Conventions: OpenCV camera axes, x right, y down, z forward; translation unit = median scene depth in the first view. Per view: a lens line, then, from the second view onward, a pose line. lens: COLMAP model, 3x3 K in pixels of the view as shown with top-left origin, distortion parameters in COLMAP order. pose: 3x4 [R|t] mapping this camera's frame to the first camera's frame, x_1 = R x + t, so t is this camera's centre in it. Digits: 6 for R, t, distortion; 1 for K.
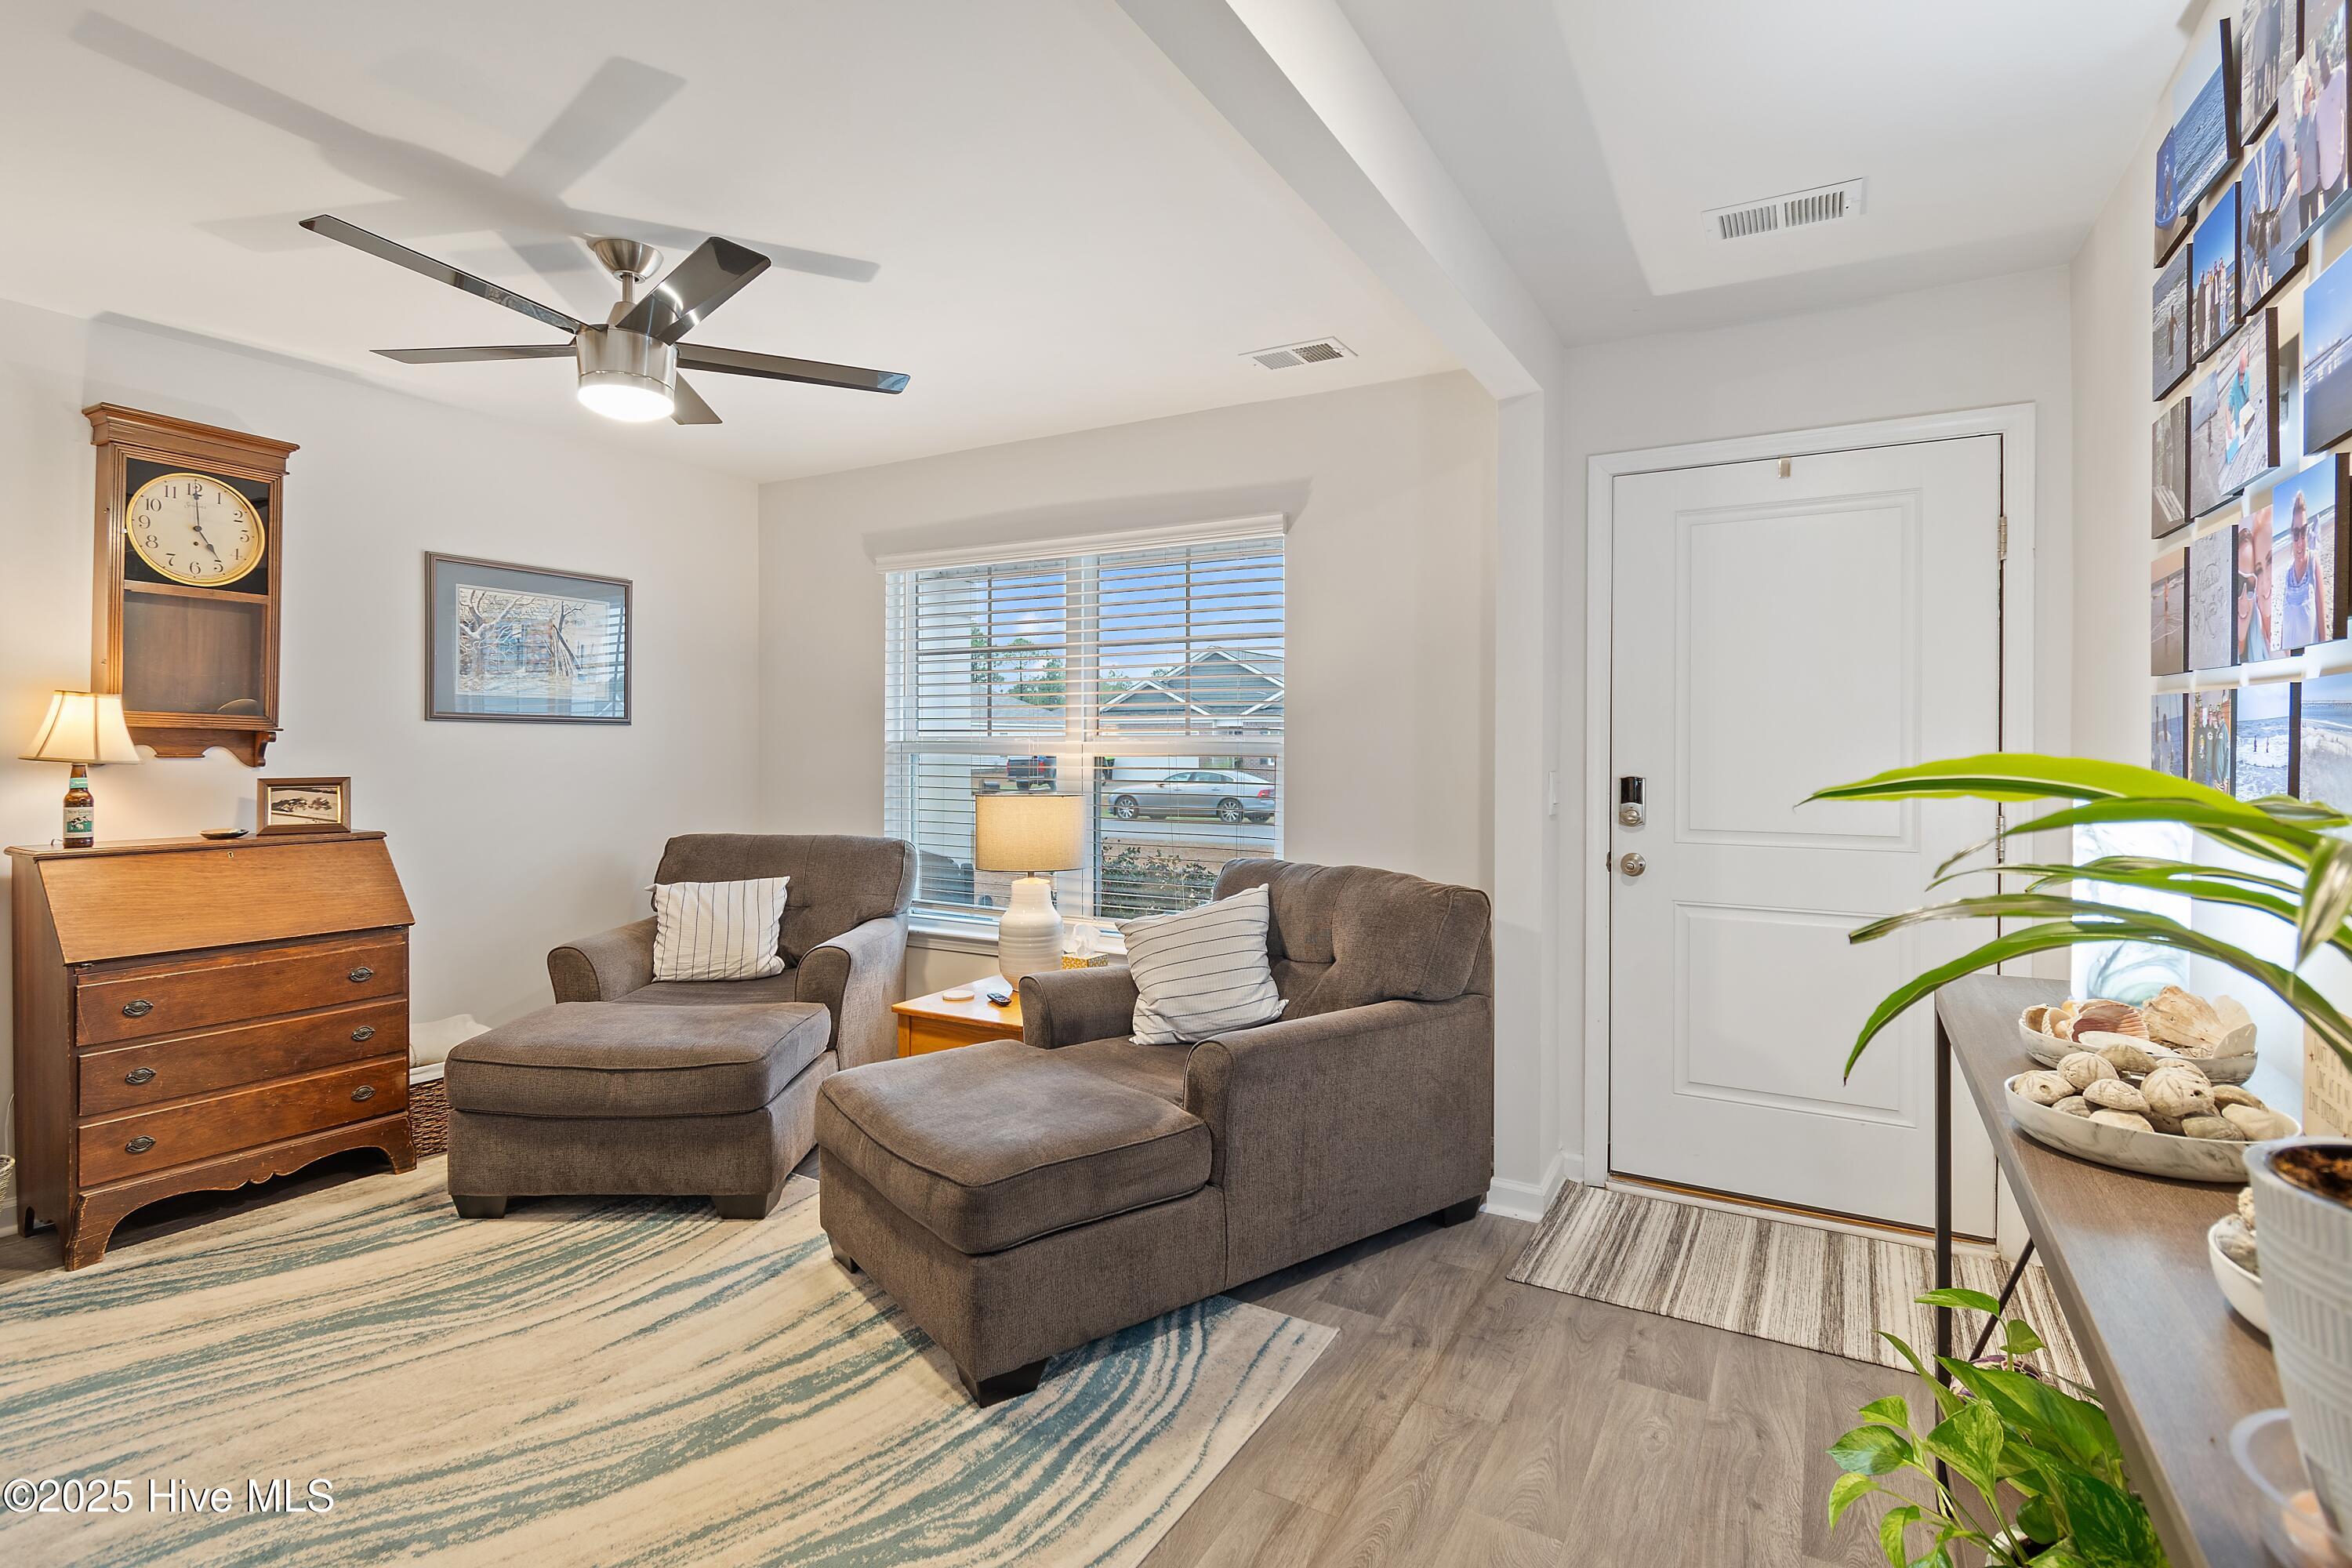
lens RADIAL K [[1090.6, 0, 1179.8], [0, 1090.6, 759.2], [0, 0, 1]] dist [0.000245, 0.000165]
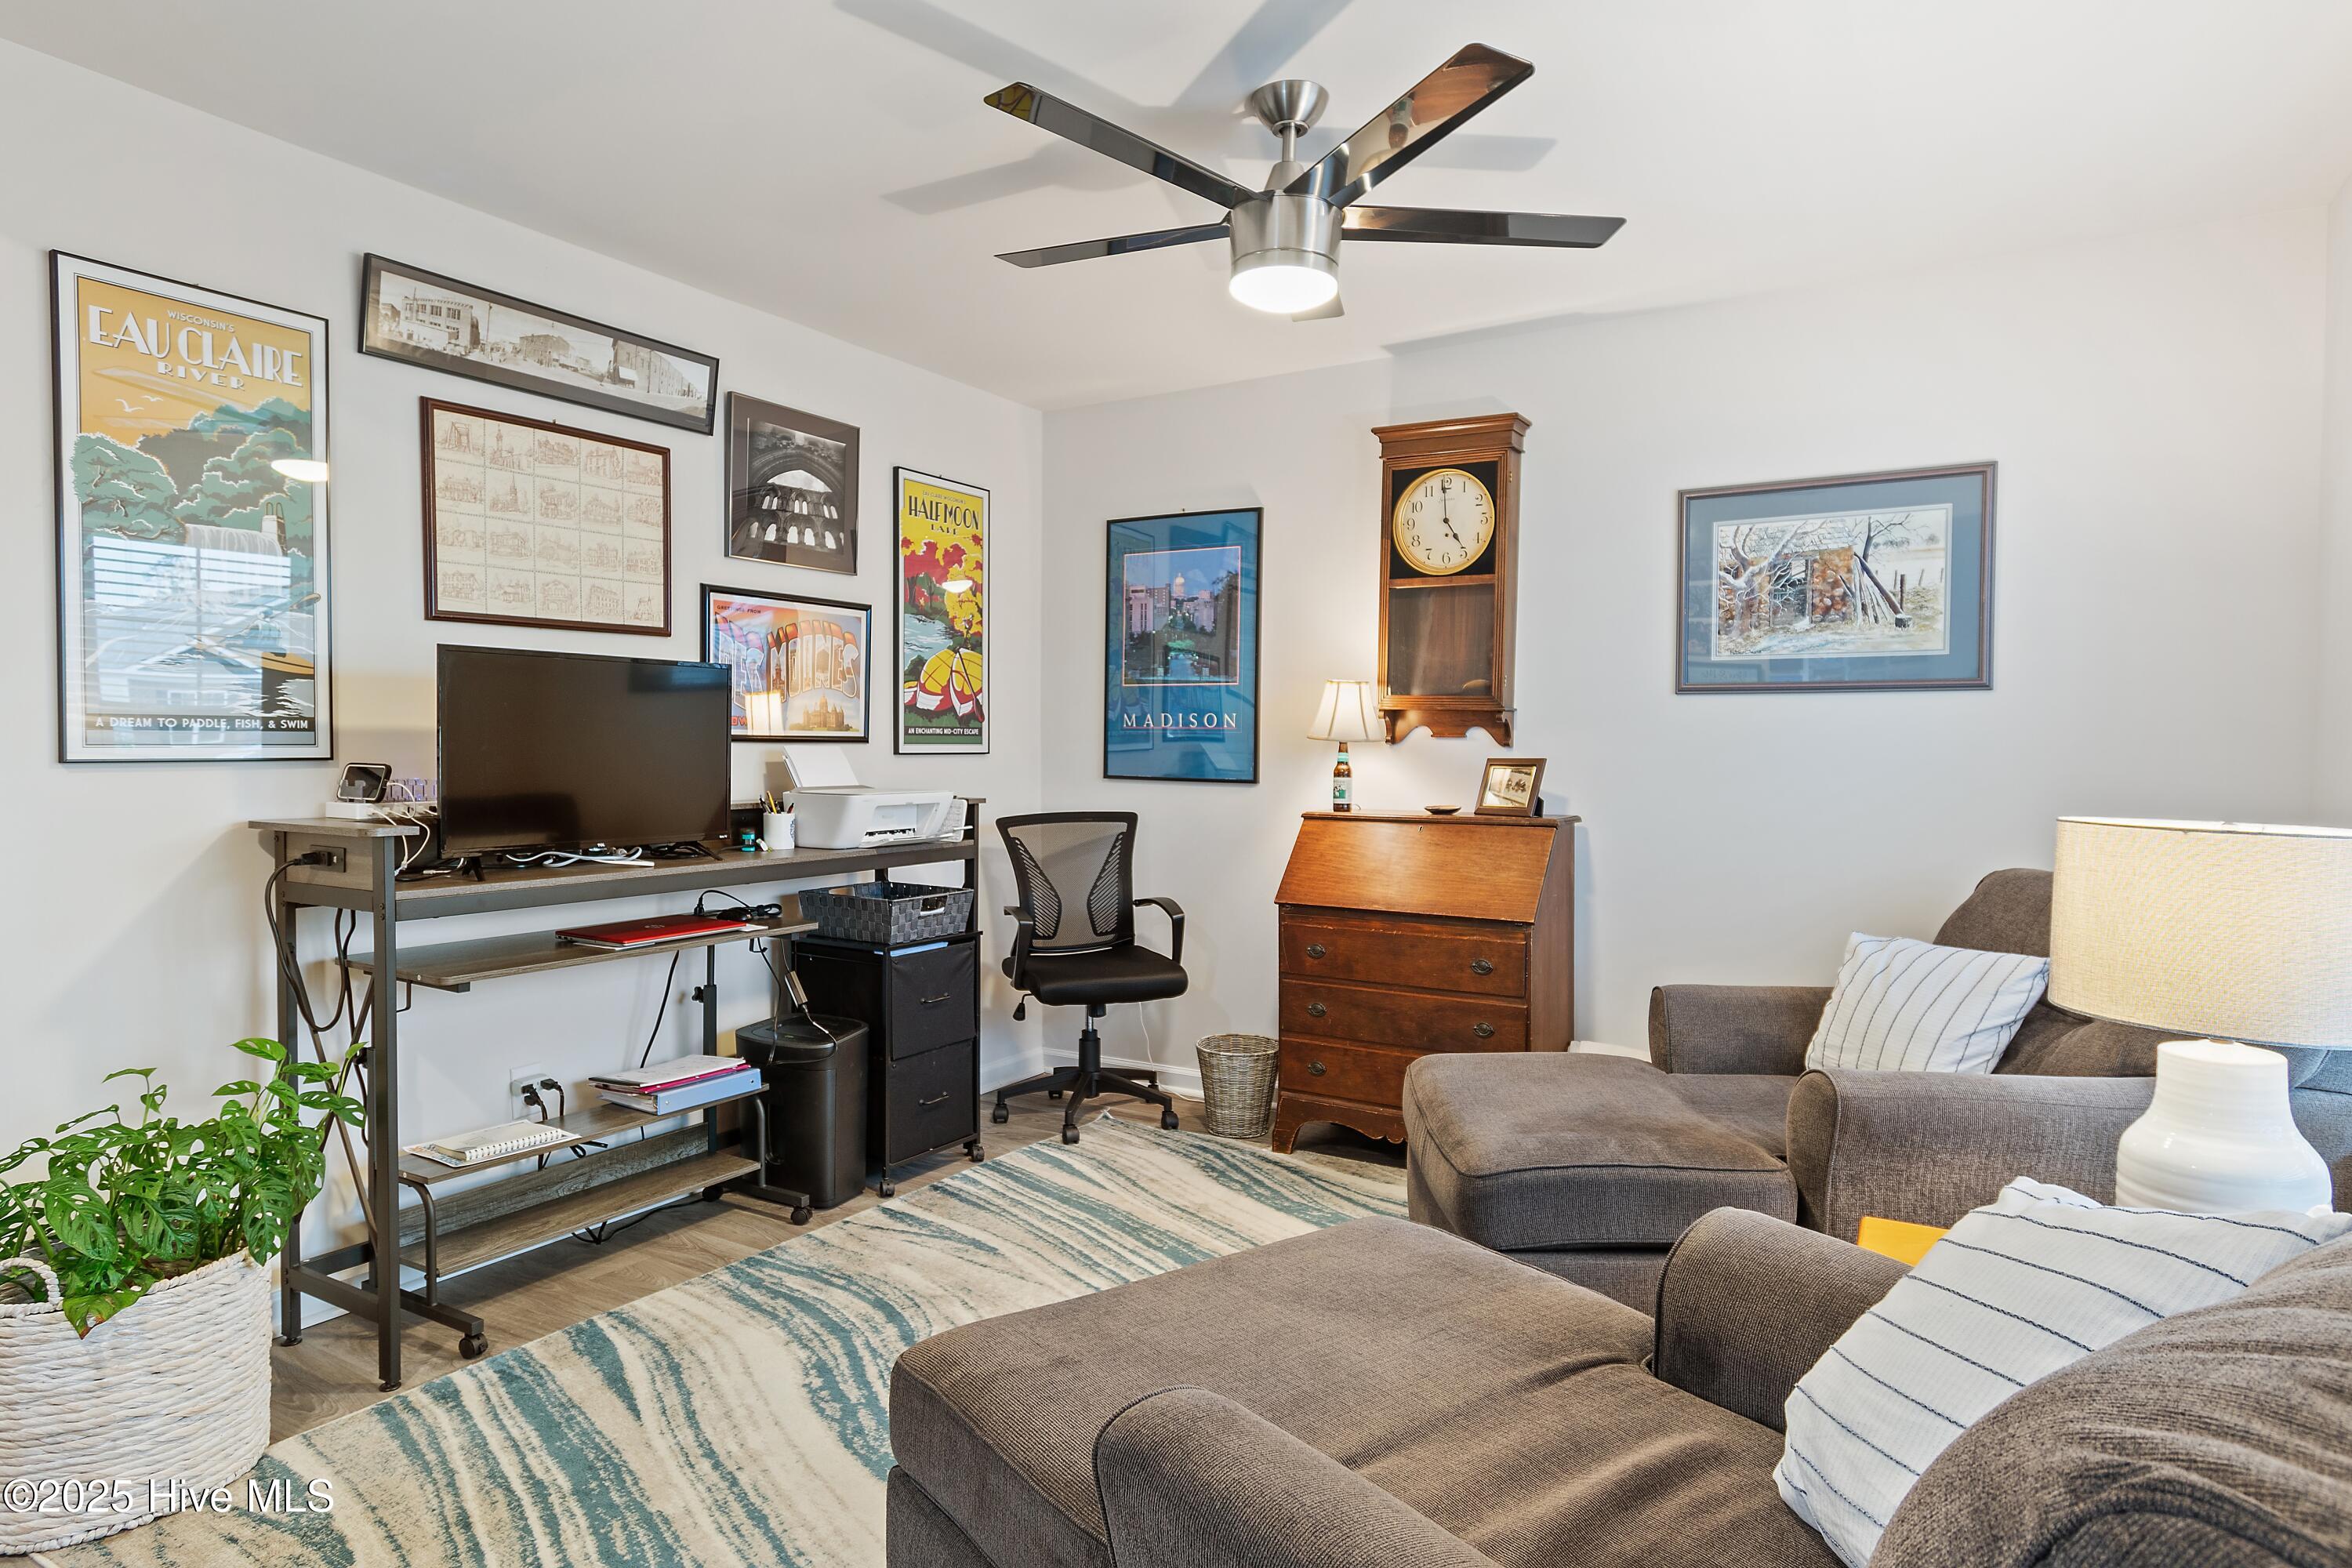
lens RADIAL K [[1309.2, 0, 1148.3], [0, 1309.2, 782.1], [0, 0, 1]] dist [0.006592, -0.005072]
pose [[-0.010627, 0.027101, -0.999576, 0.379013], [-0.012086, 0.999556, 0.027229, 0.011245], [0.999870, 0.012371, -0.010295, 0.725518]]
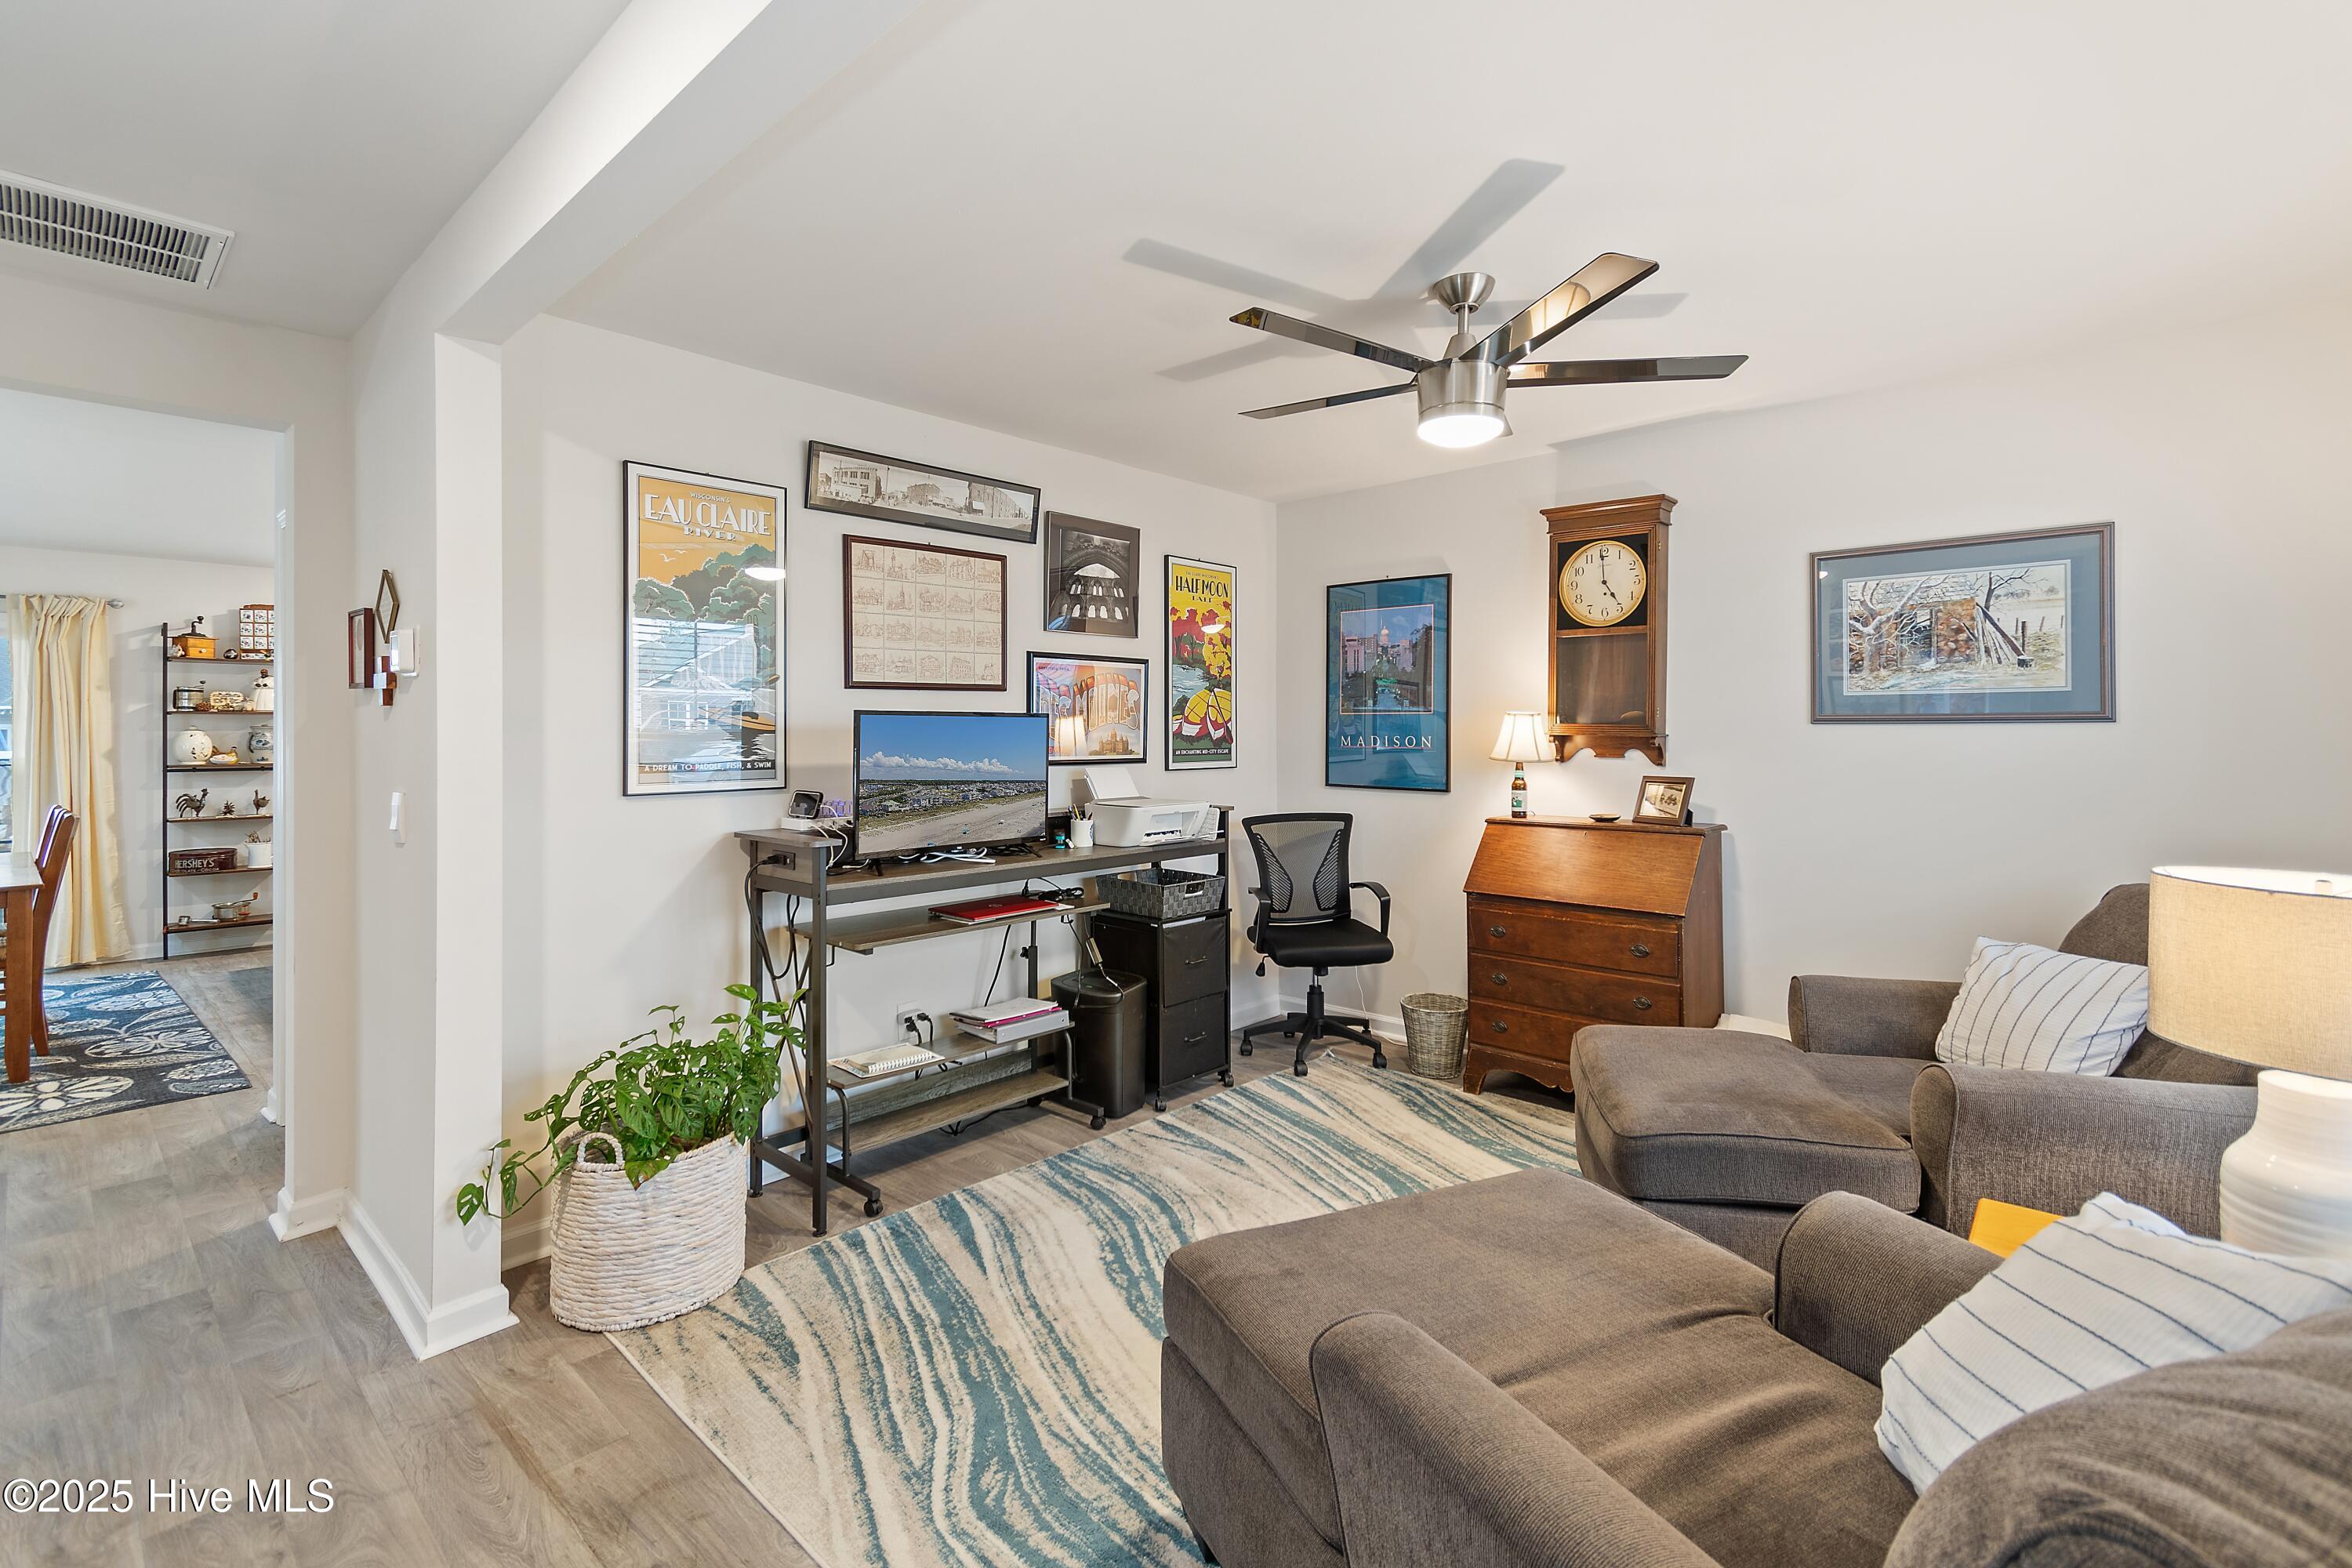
lens RADIAL K [[1034.8, 0, 1164.9], [0, 1034.8, 728.3], [0, 0, 1]] dist [0.006052, -0.003075]
pose [[-0.201158, -0.005107, -0.979545, 0.417894], [-0.005431, 0.999977, -0.004098, -0.028761], [0.979544, 0.004495, -0.201181, 0.733088]]
